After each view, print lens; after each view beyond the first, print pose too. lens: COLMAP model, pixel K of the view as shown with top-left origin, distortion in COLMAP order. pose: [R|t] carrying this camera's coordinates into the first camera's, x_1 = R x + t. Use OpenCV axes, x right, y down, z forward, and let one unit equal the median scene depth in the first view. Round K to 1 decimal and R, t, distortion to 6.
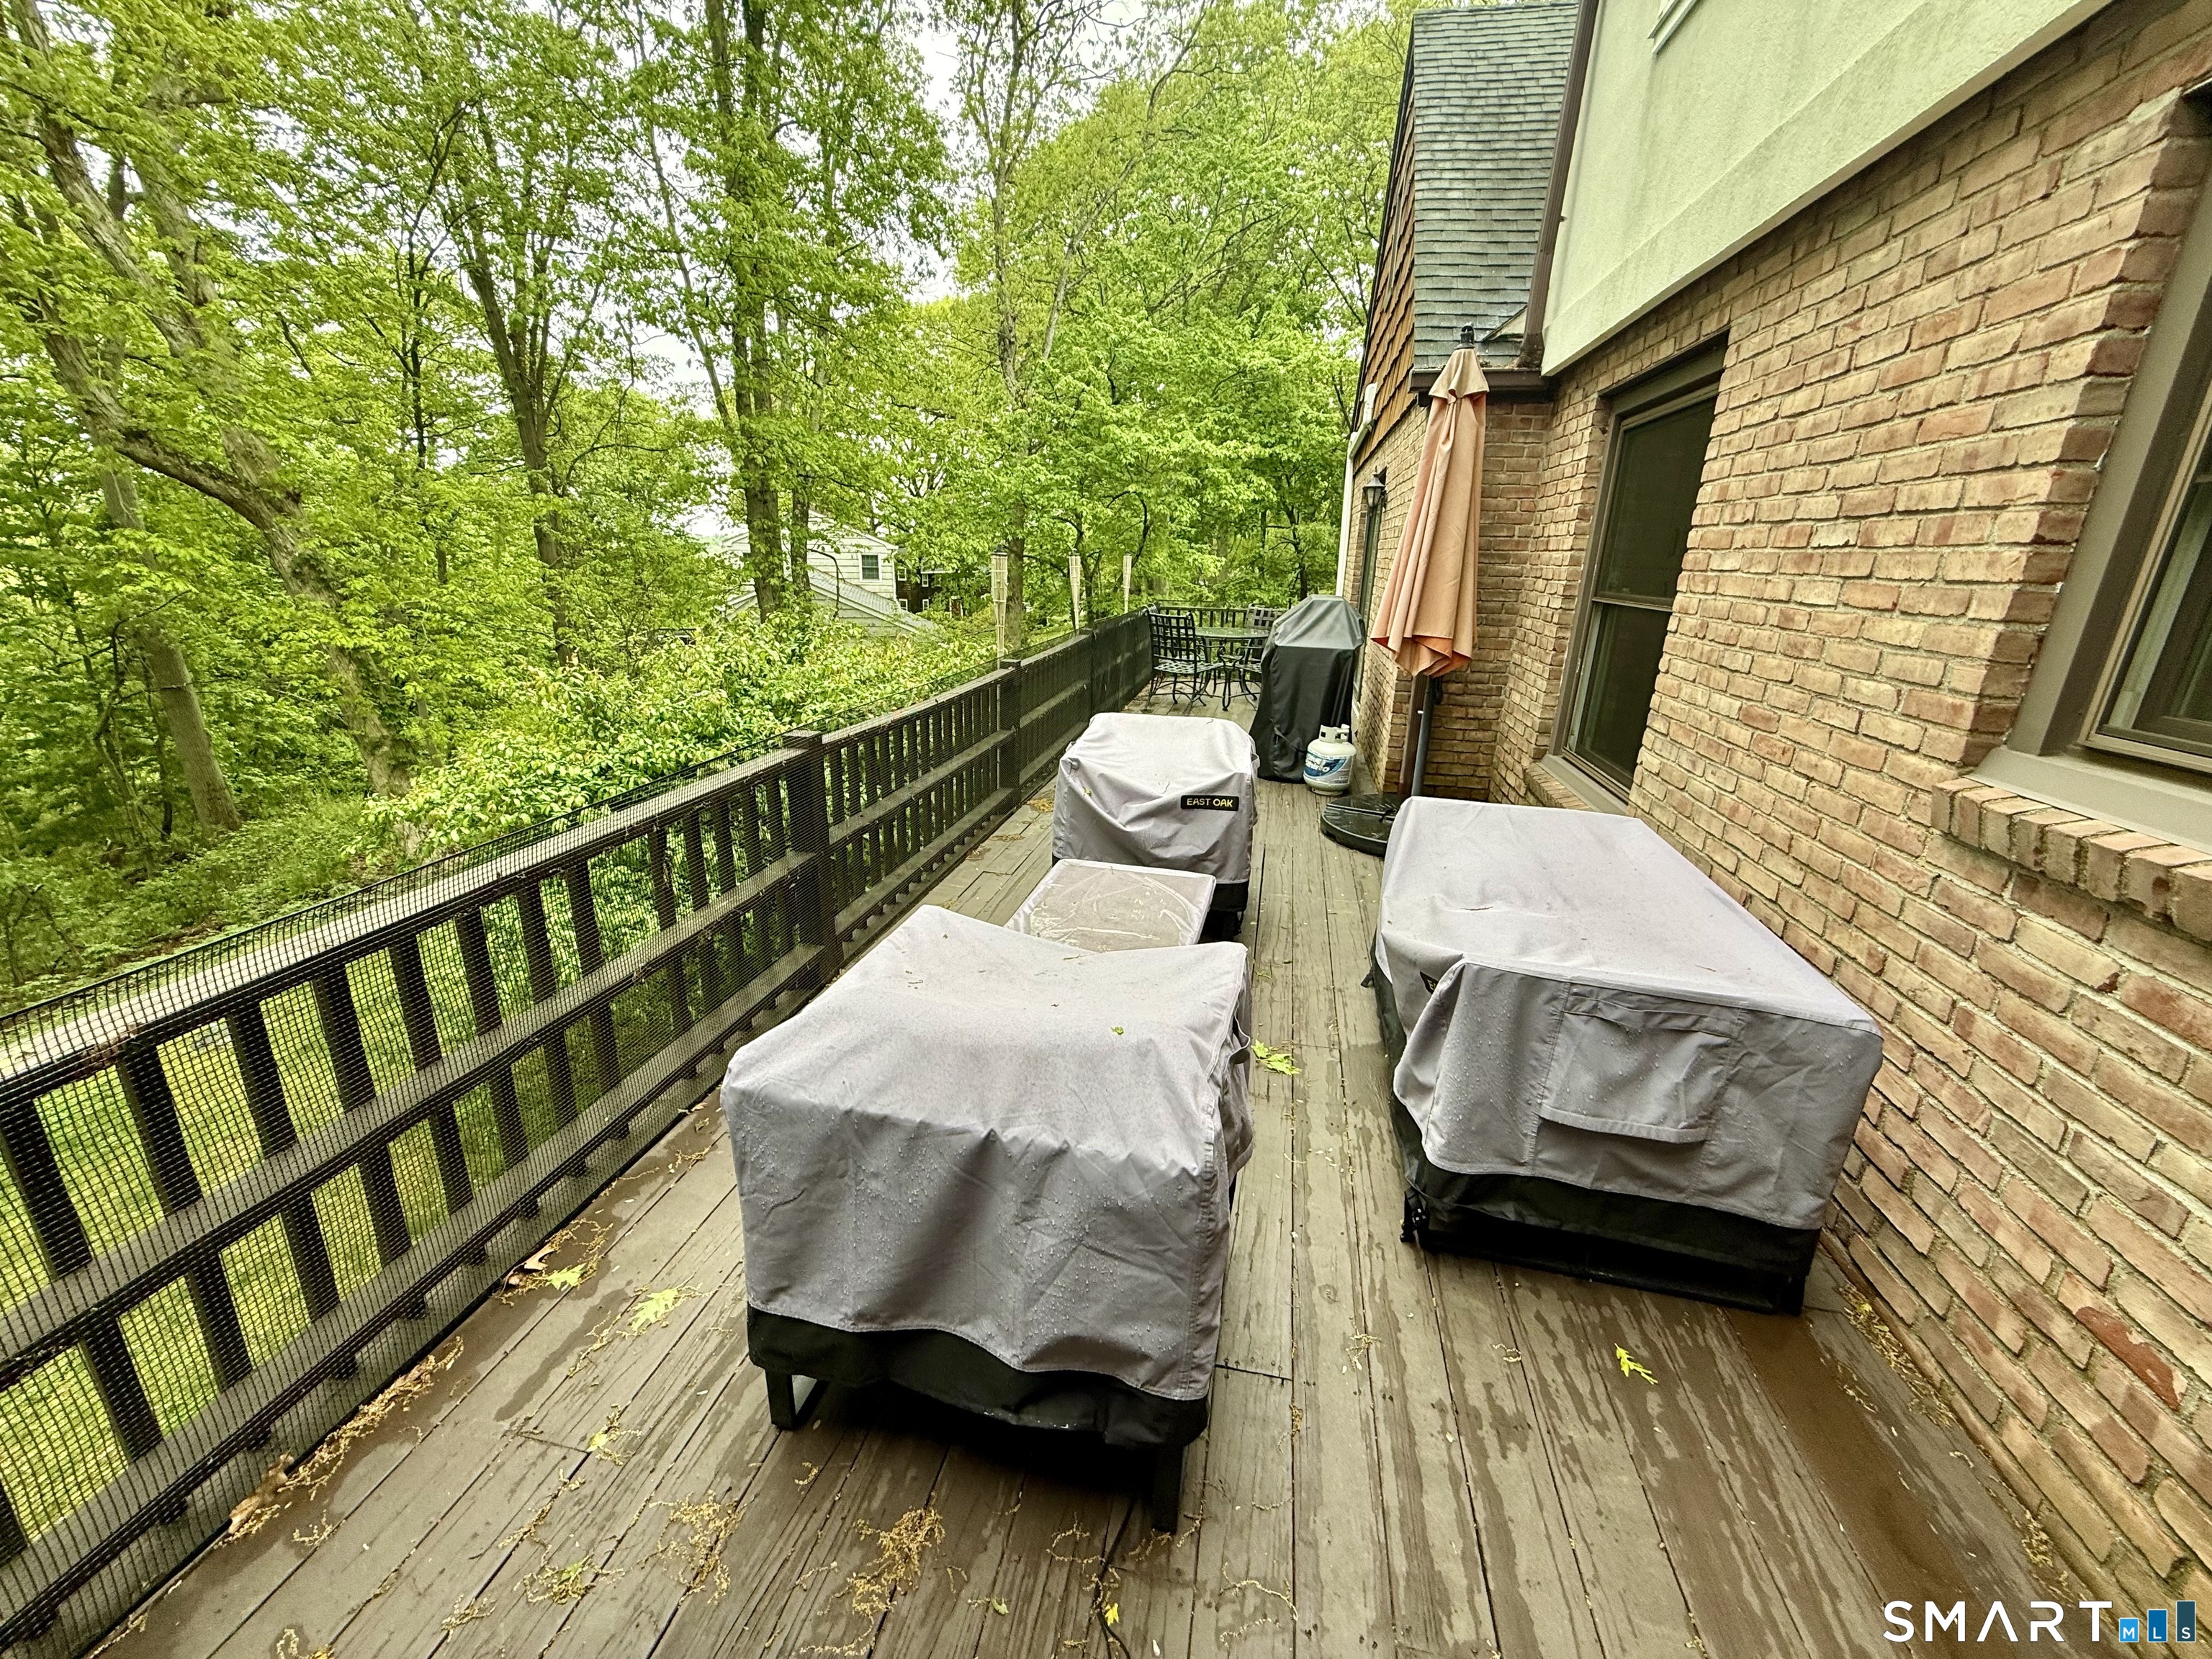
lens RADIAL K [[882.3, 0, 1096.4], [0, 882.3, 831.9], [0, 0, 1]] dist [0.000454, -0.000351]
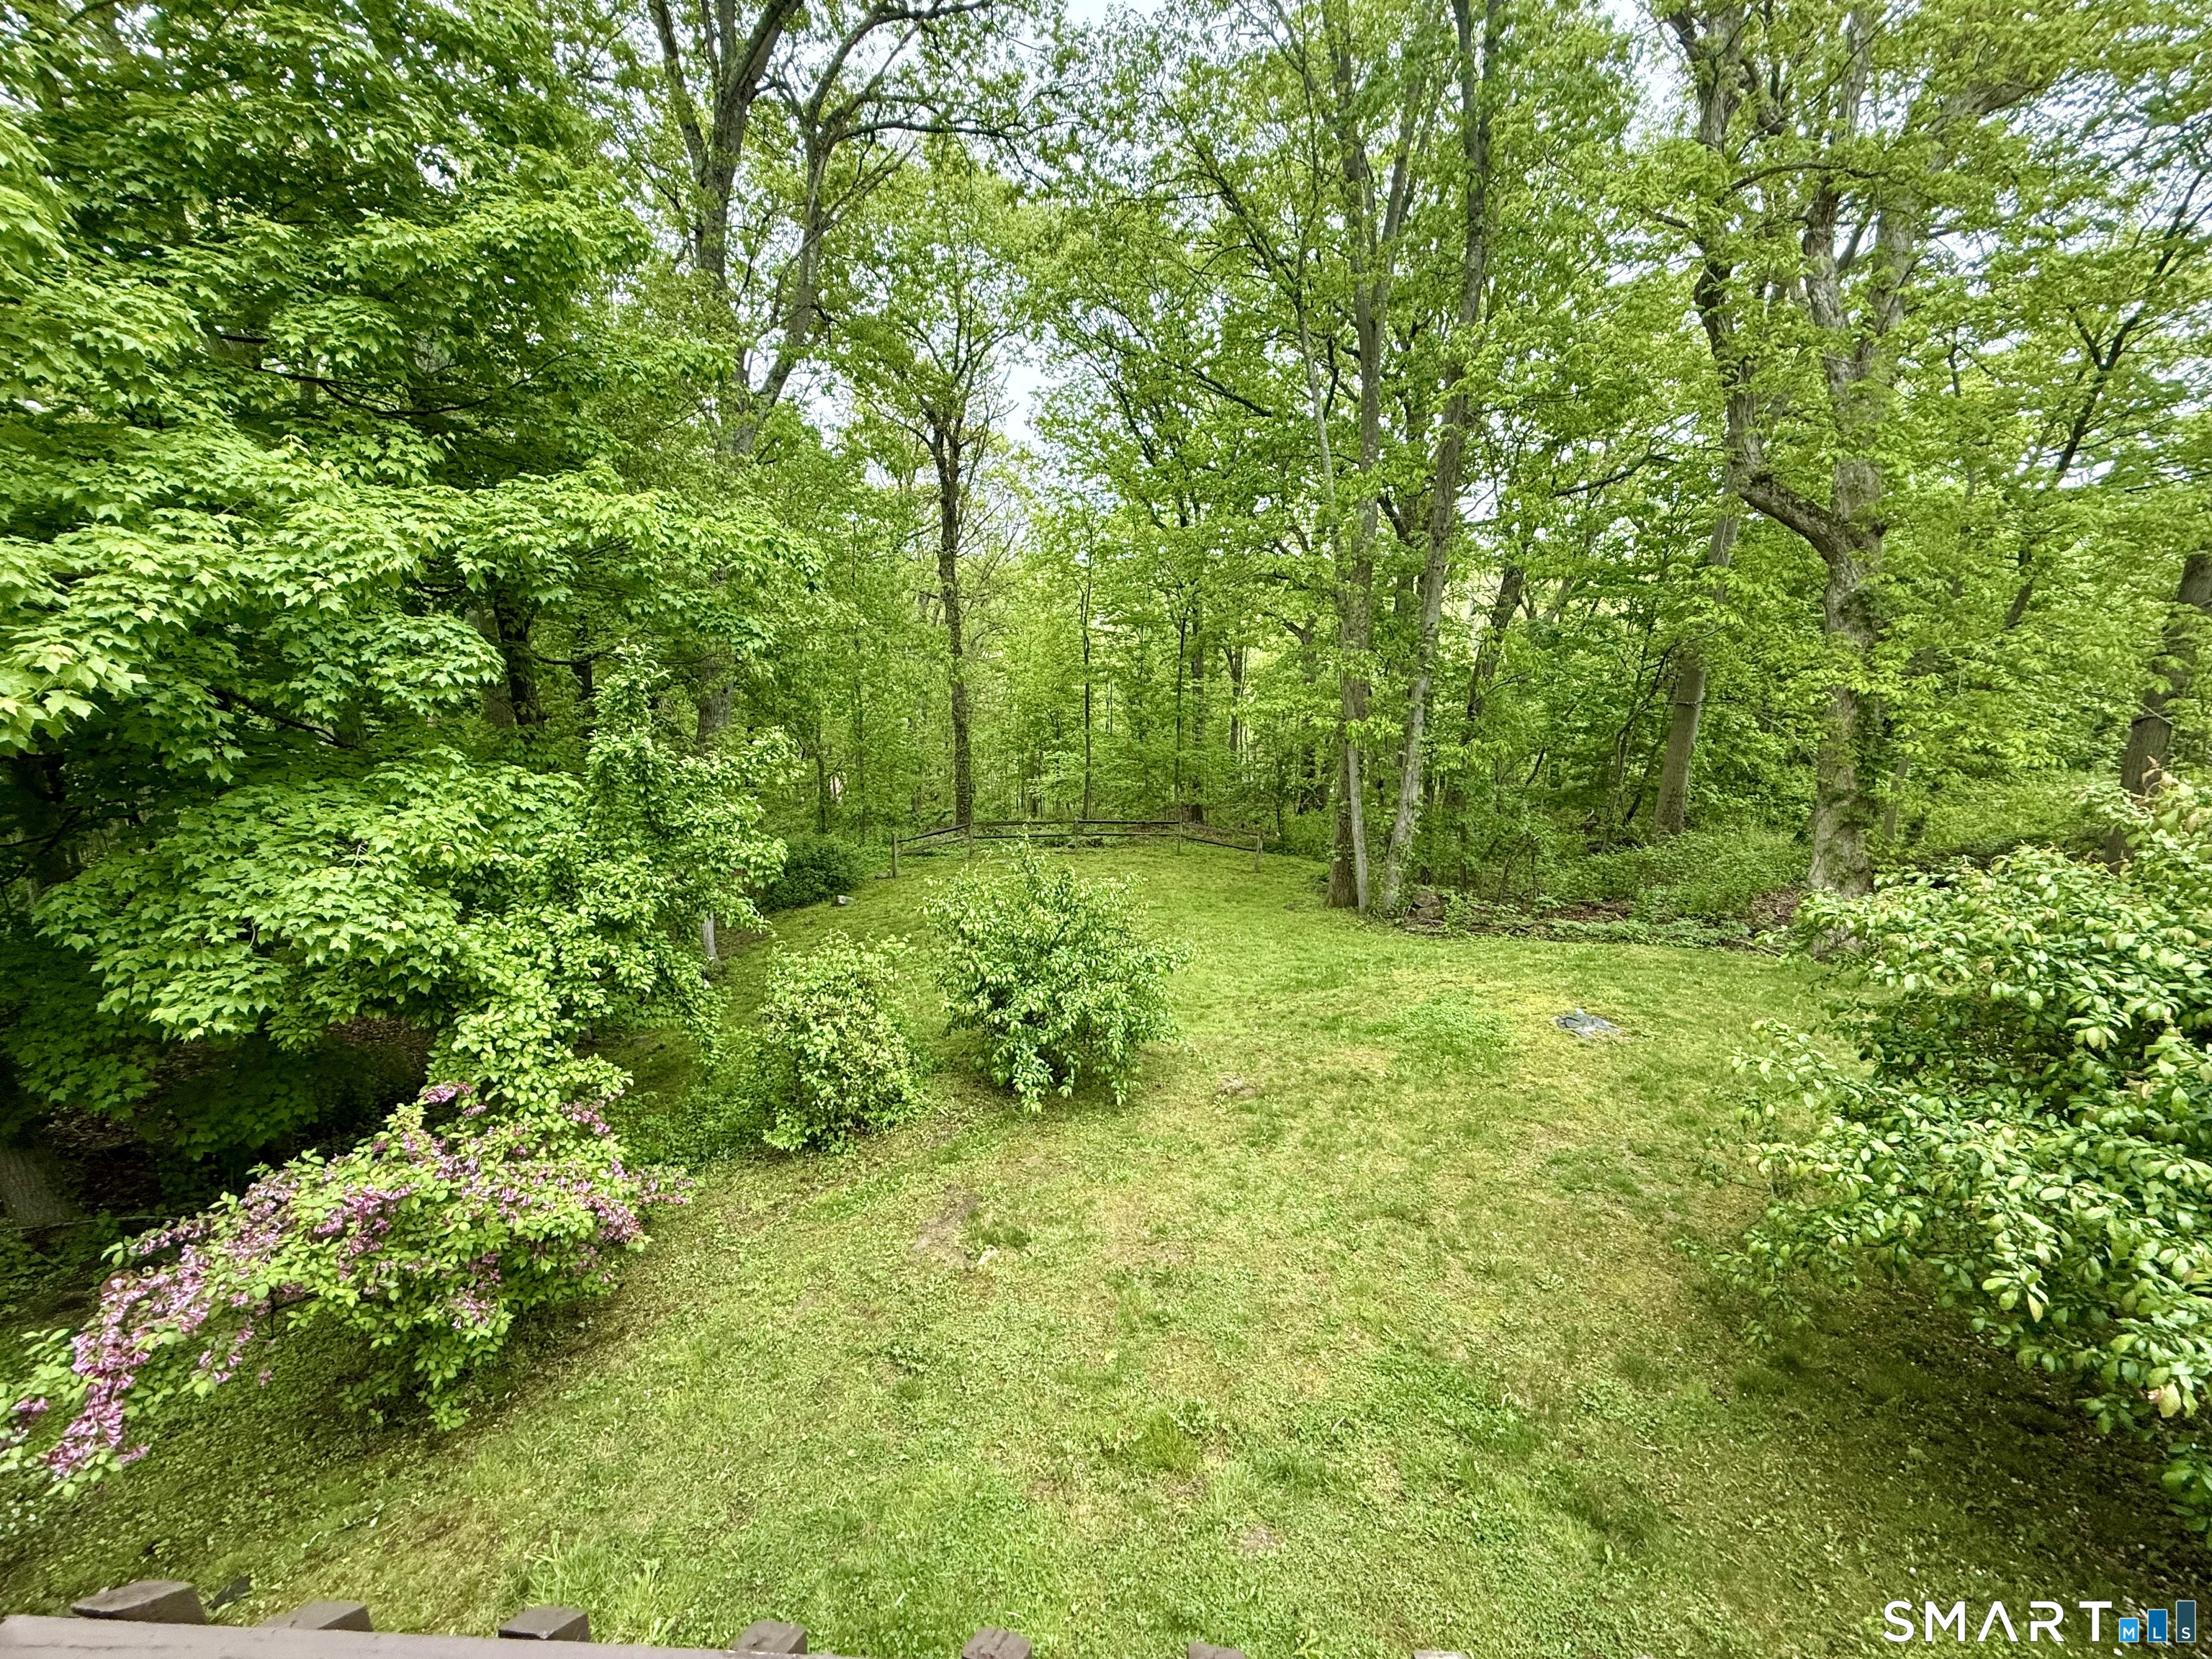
lens RADIAL K [[882.3, 0, 1102.0], [0, 882.3, 829.6], [0, 0, 1]] dist [0.000454, -0.000351]
pose [[0.177983, 0.266525, -0.947252, -0.090799], [-0.304861, 0.930195, 0.204444, -0.025669], [0.935618, 0.252393, 0.246812, 0.082962]]
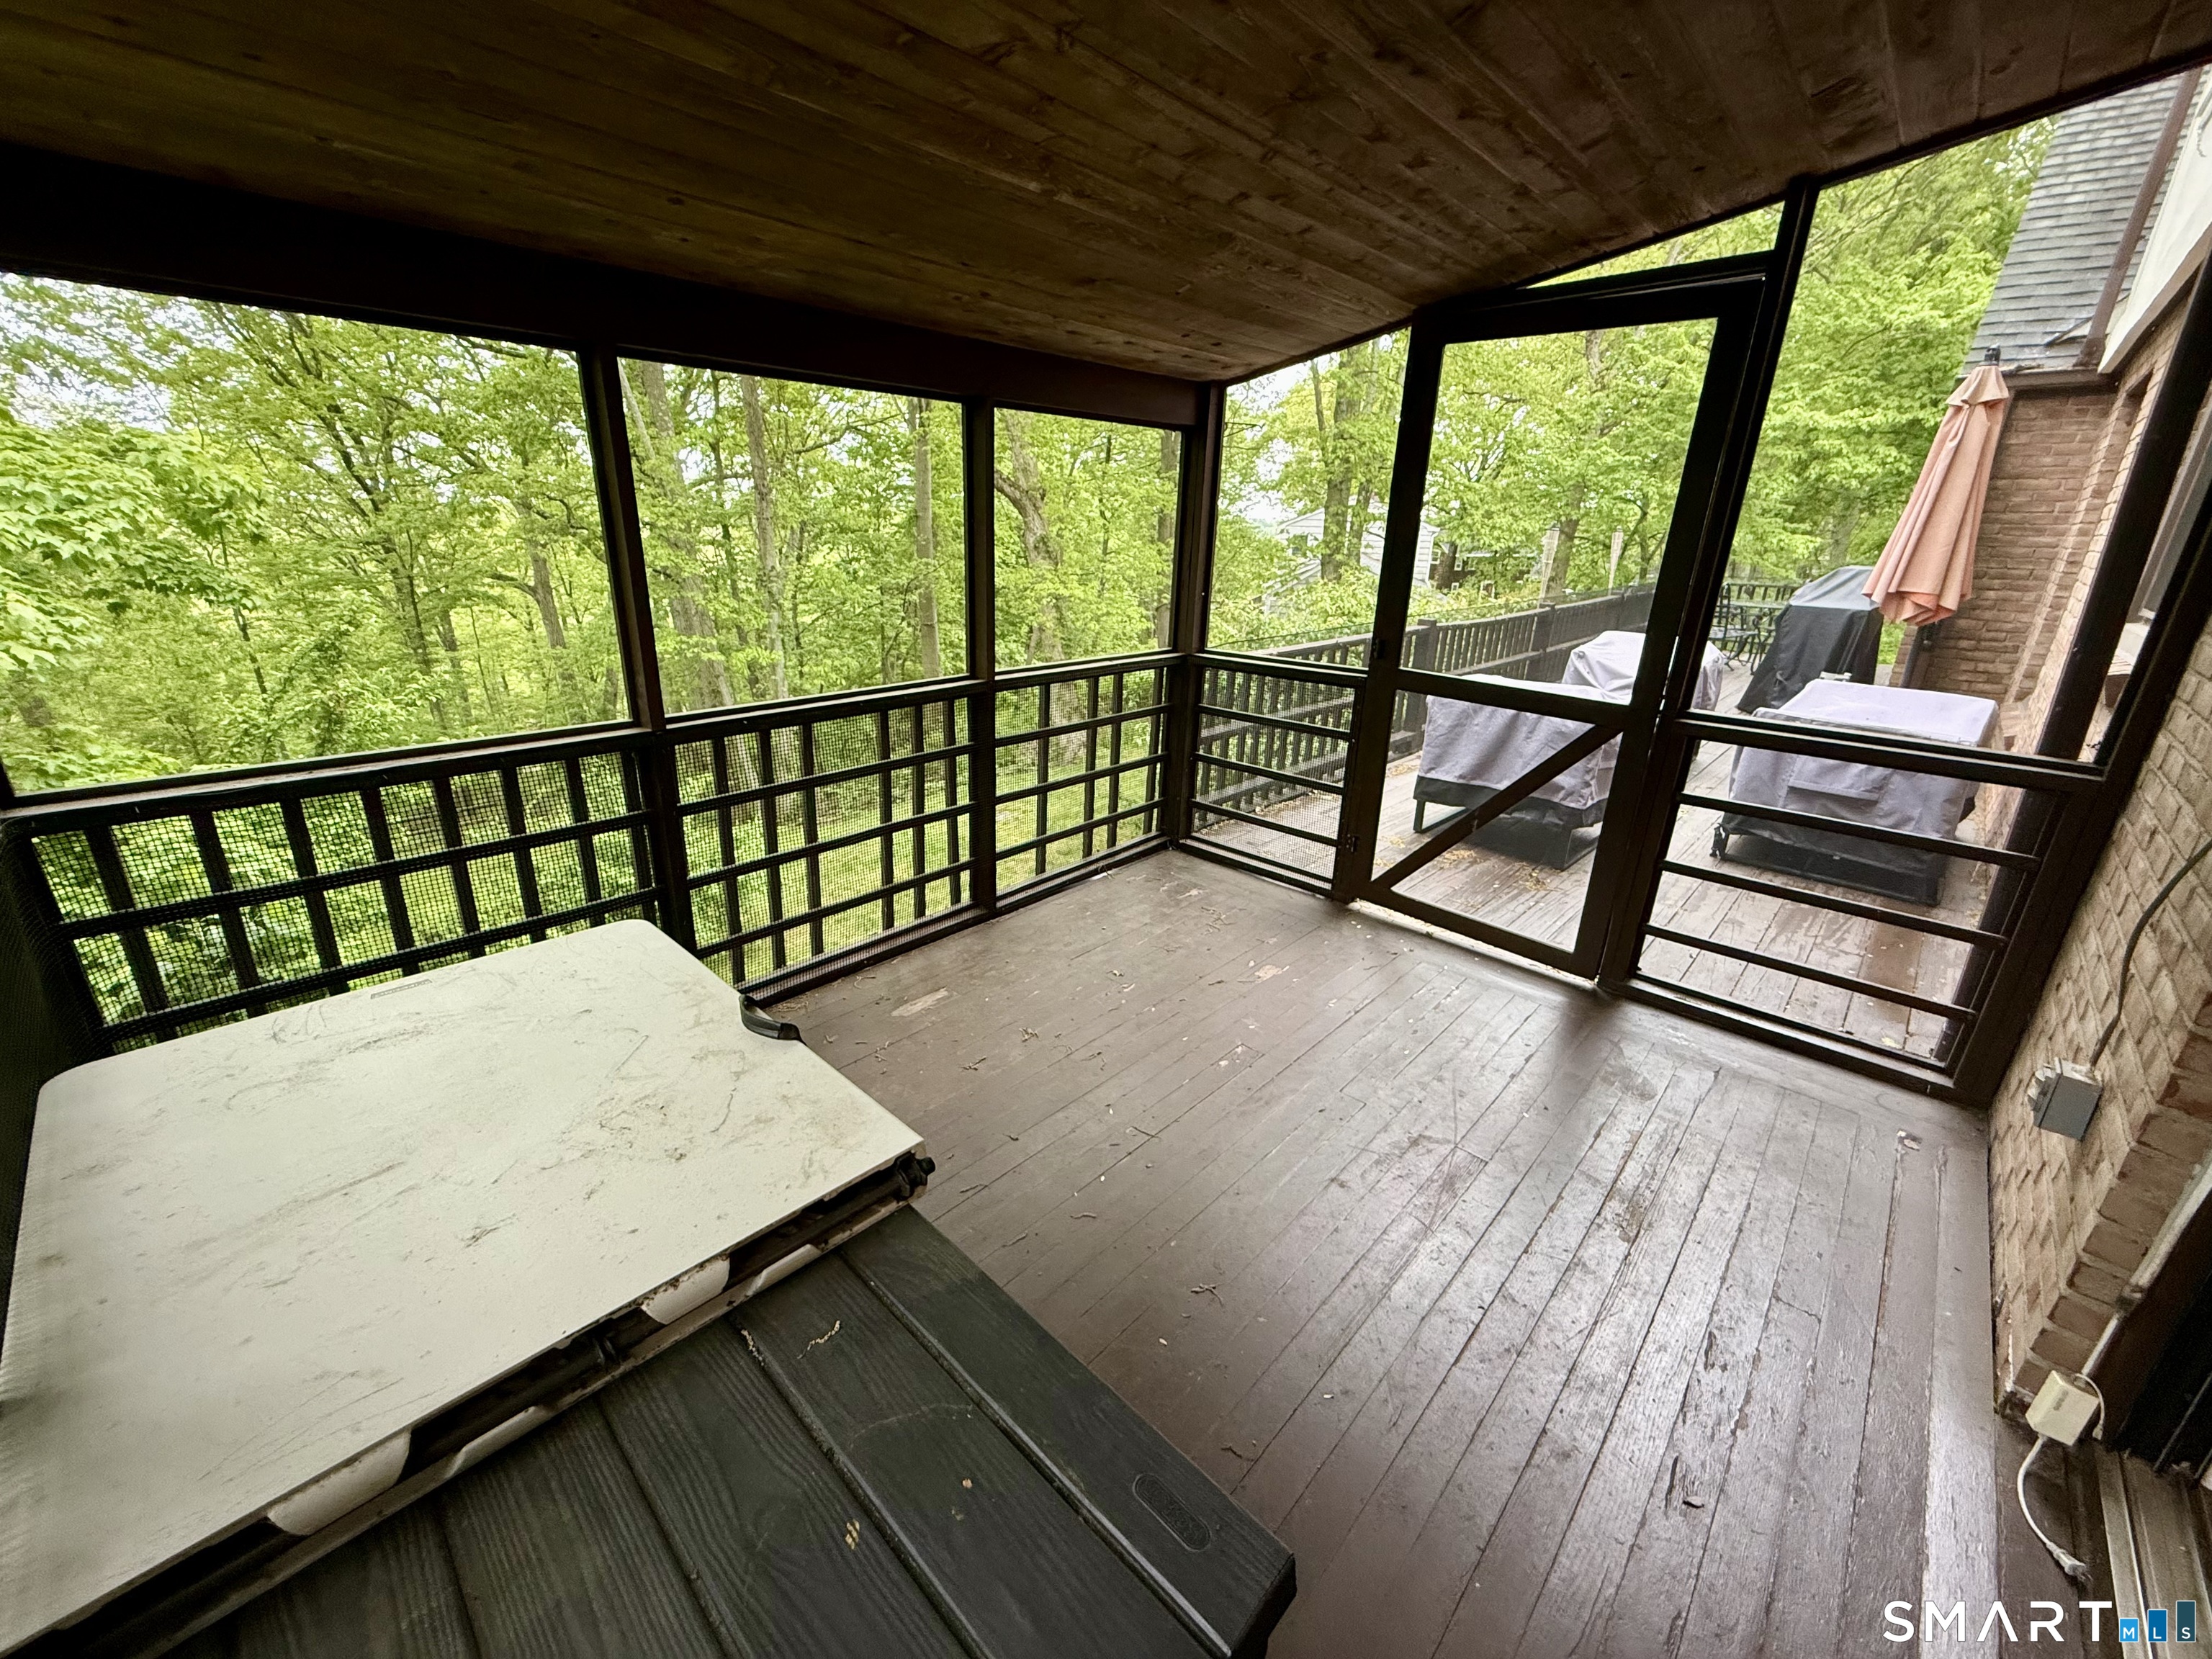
lens RADIAL K [[882.3, 0, 1098.0], [0, 882.3, 832.7], [0, 0, 1]] dist [0.000454, -0.000351]
pose [[0.850591, 0.166698, -0.498706, 0.025470], [-0.157851, 0.985625, 0.060226, 0.088717], [0.501576, 0.027493, 0.864676, -0.263833]]
